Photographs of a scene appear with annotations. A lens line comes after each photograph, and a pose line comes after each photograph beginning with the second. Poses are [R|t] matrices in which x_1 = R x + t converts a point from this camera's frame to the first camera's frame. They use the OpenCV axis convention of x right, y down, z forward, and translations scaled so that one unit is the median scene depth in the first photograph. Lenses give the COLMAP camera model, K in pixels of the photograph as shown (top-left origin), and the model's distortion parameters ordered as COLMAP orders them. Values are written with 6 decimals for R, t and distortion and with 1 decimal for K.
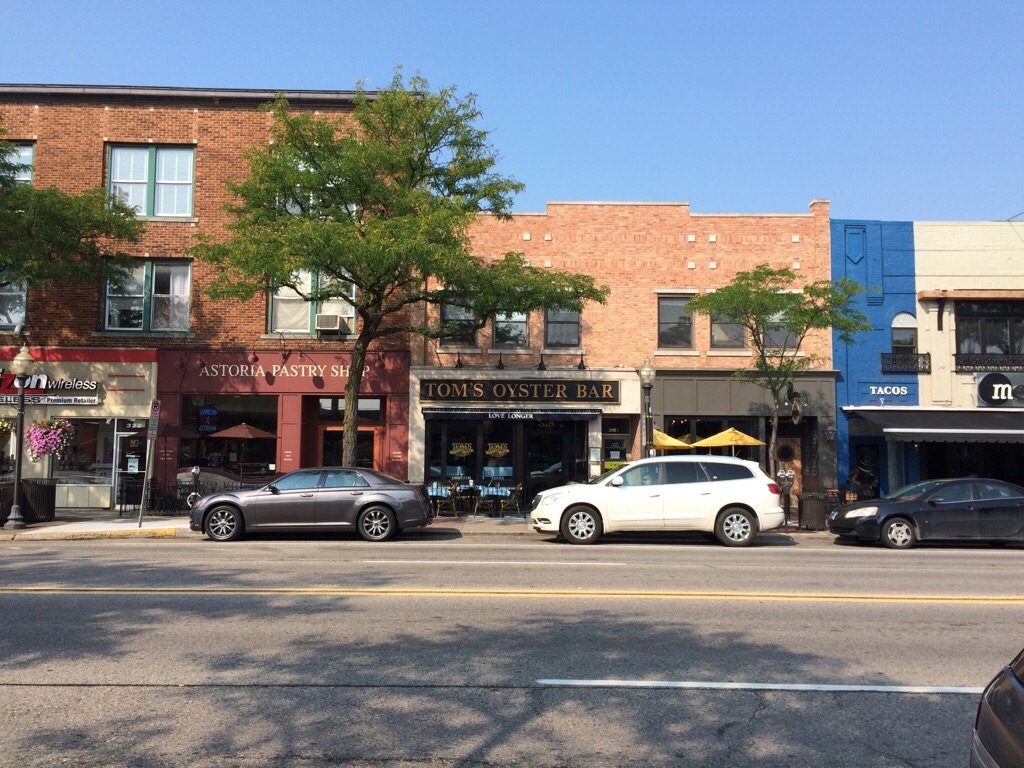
lens RADIAL K [[897.1, 0, 512.0], [0, 897.1, 384.0], [0, 0, 1]] dist [0.036705, 0.002372]
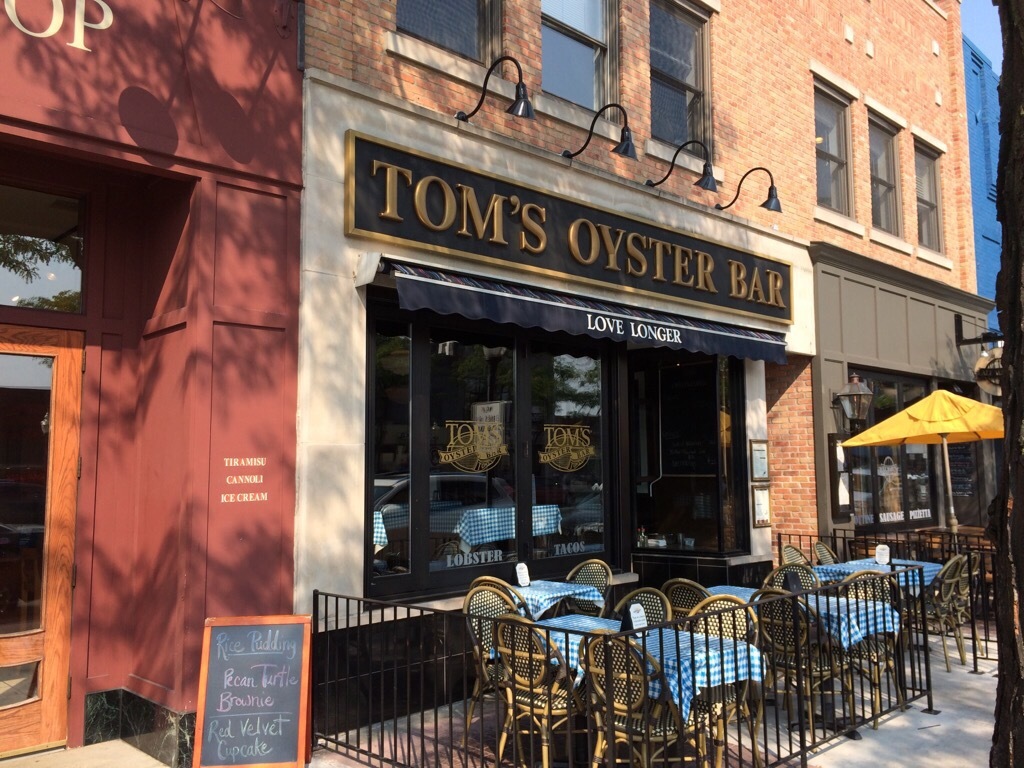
lens RADIAL K [[897.1, 0, 512.0], [0, 897.1, 384.0], [0, 0, 1]] dist [0.036705, 0.002372]
pose [[0.718795, 0.047981, 0.693565, -0.228862], [-0.032797, 0.998845, -0.035110, 0.064035], [-0.694448, 0.002490, 0.719538, 0.810040]]
